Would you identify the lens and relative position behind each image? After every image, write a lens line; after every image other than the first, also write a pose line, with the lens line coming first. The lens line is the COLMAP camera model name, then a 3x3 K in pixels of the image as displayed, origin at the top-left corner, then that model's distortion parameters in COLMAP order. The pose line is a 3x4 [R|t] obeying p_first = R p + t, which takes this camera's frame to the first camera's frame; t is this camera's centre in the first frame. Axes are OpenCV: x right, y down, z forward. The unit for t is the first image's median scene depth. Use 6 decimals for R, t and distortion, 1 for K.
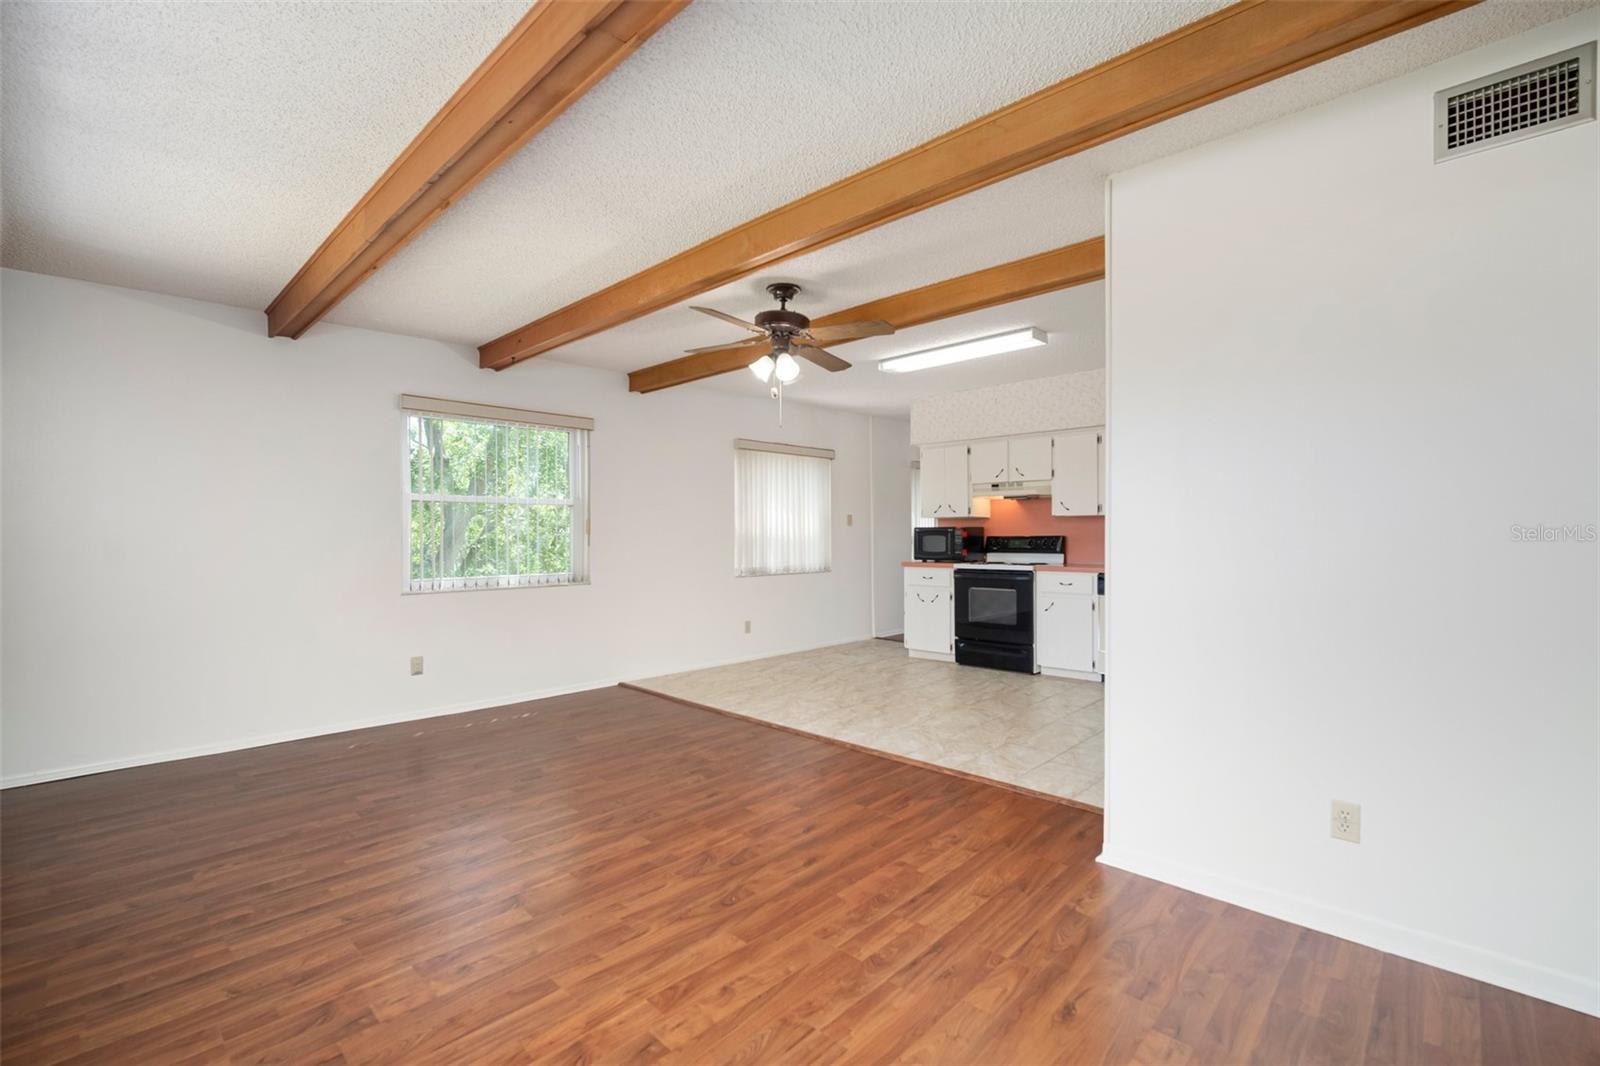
lens RADIAL K [[701.3, 0, 806.7], [0, 701.3, 541.2], [0, 0, 1]] dist [-0.008442, 0.000498]
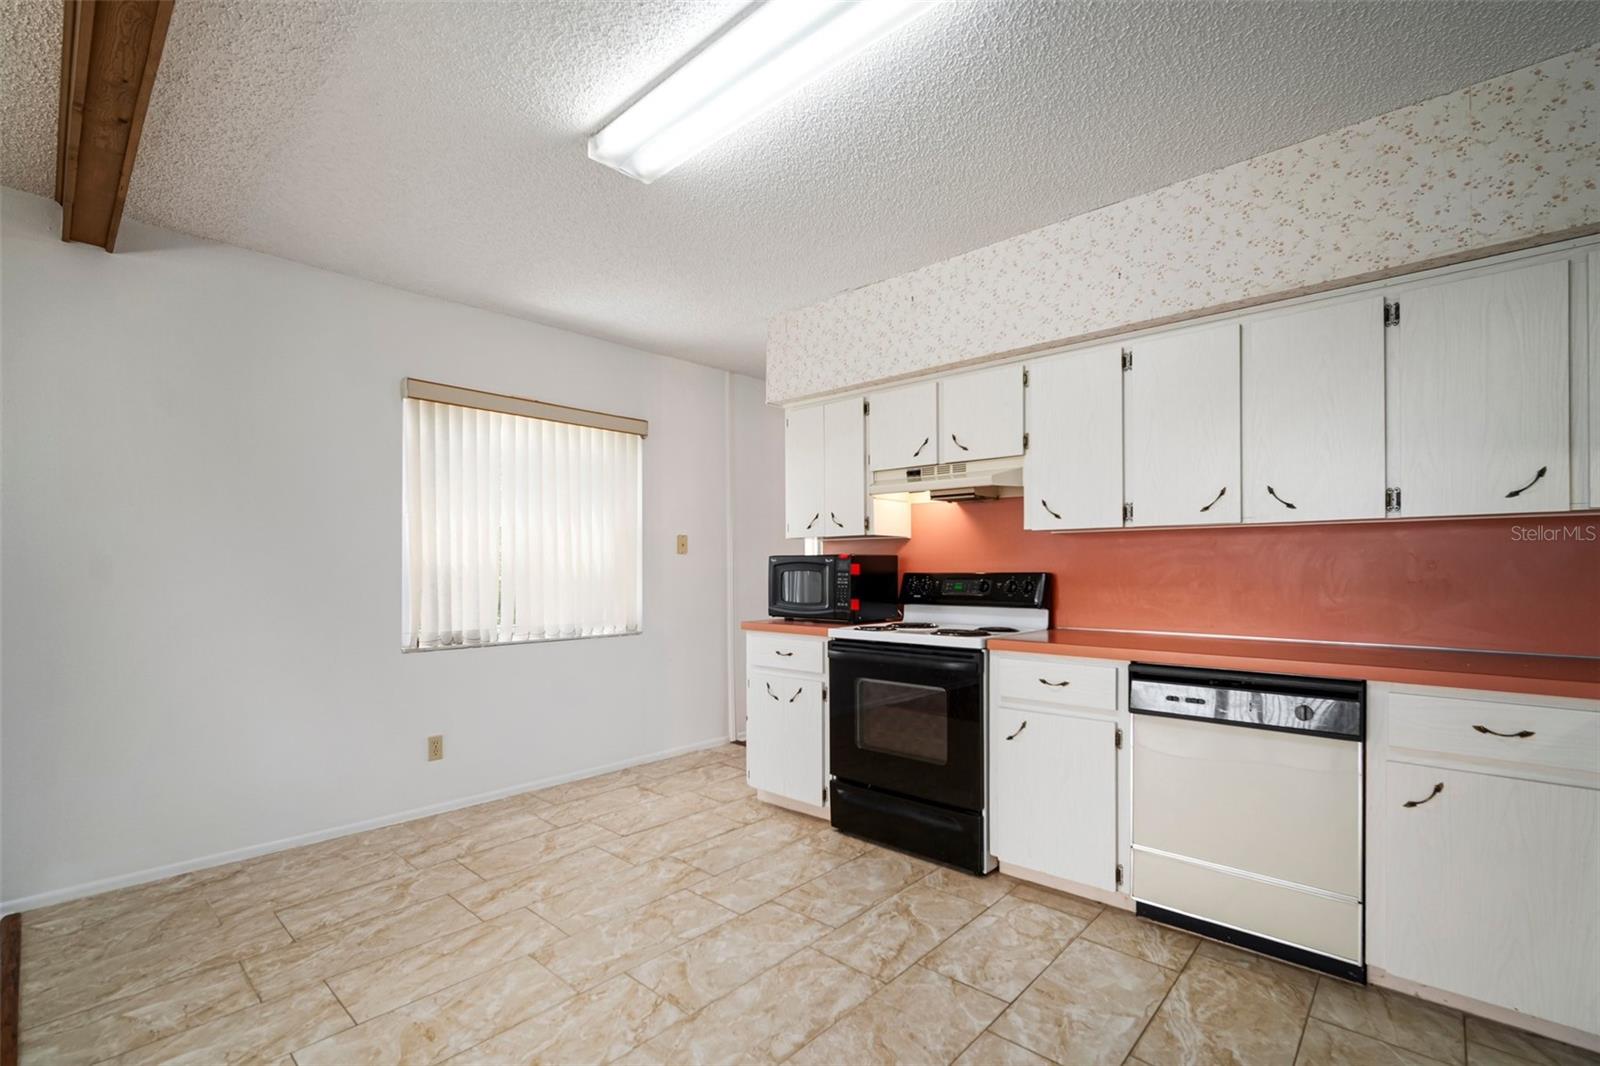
lens RADIAL K [[710.5, 0, 803.6], [0, 710.5, 568.3], [0, 0, 1]] dist [-0.009728, 0.001023]
pose [[0.999715, 0.004074, 0.023517, 0.308886], [-0.003797, 0.999923, -0.011835, -0.007036], [-0.023563, 0.011742, 0.999653, 0.851668]]
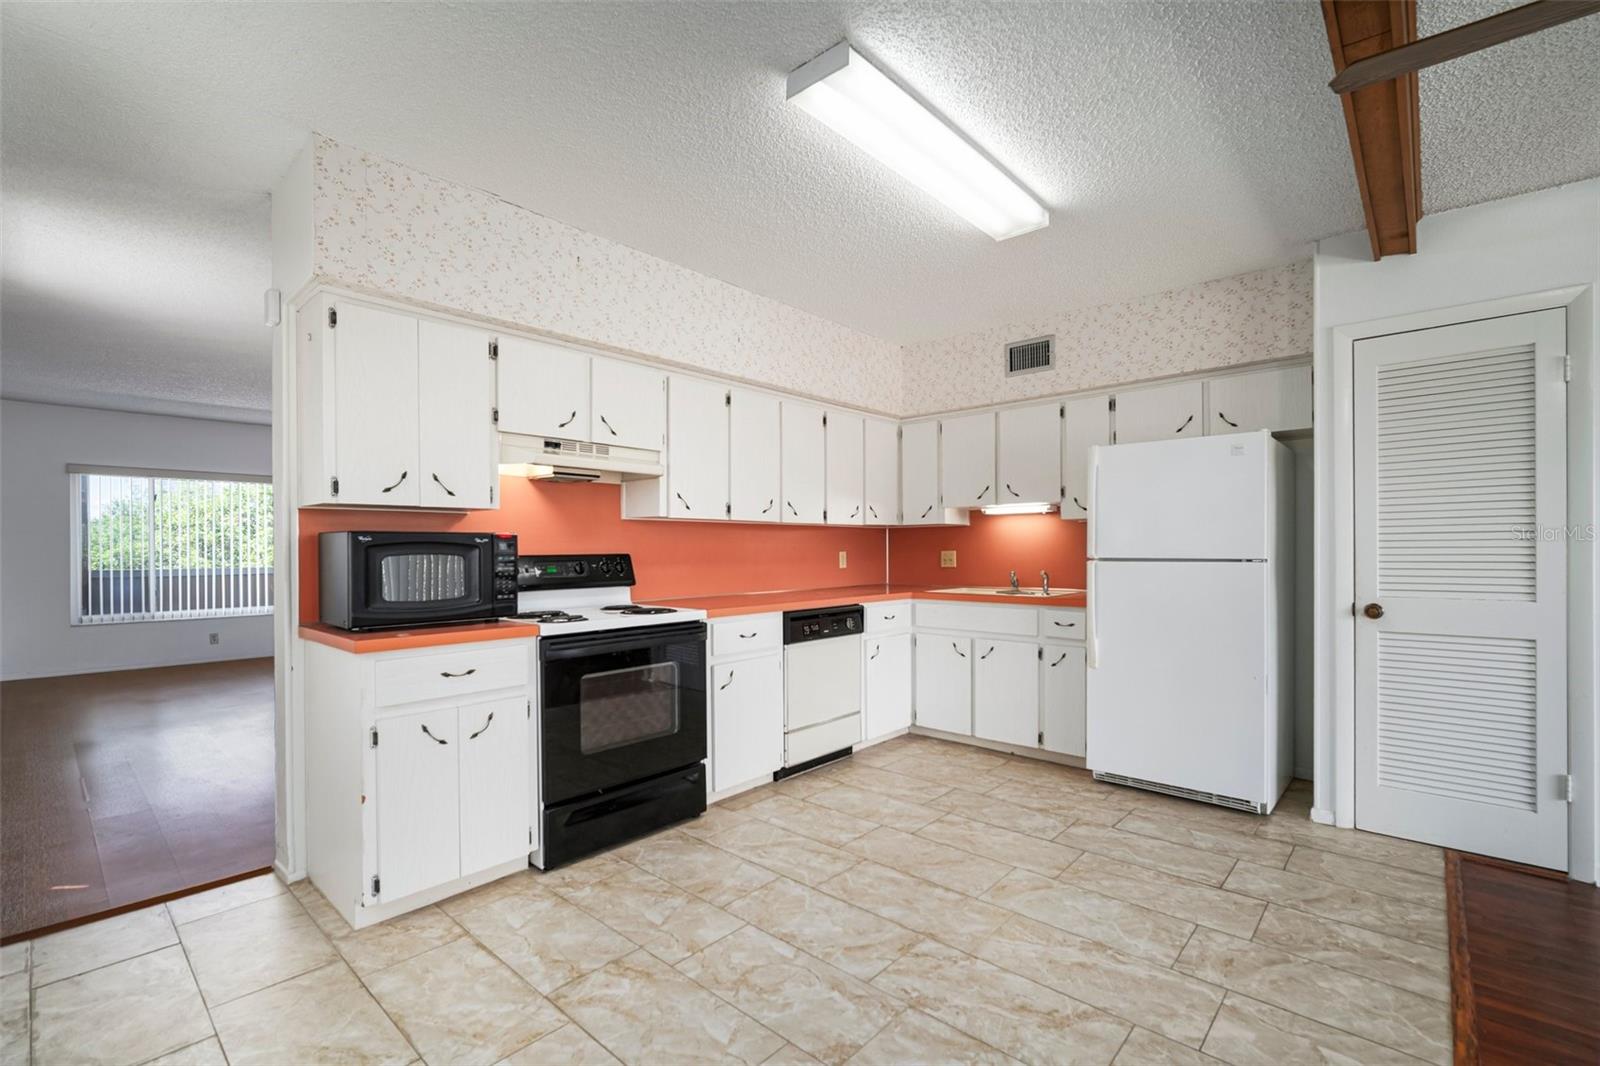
lens RADIAL K [[707.6, 0, 811.2], [0, 707.6, 551.4], [0, 0, 1]] dist [-0.008420, 0.000490]
pose [[-0.032489, 0.000410, 0.999472, -0.341768], [0.013888, 0.999904, 0.000042, -0.012903], [-0.999376, 0.013882, -0.032491, 1.475430]]
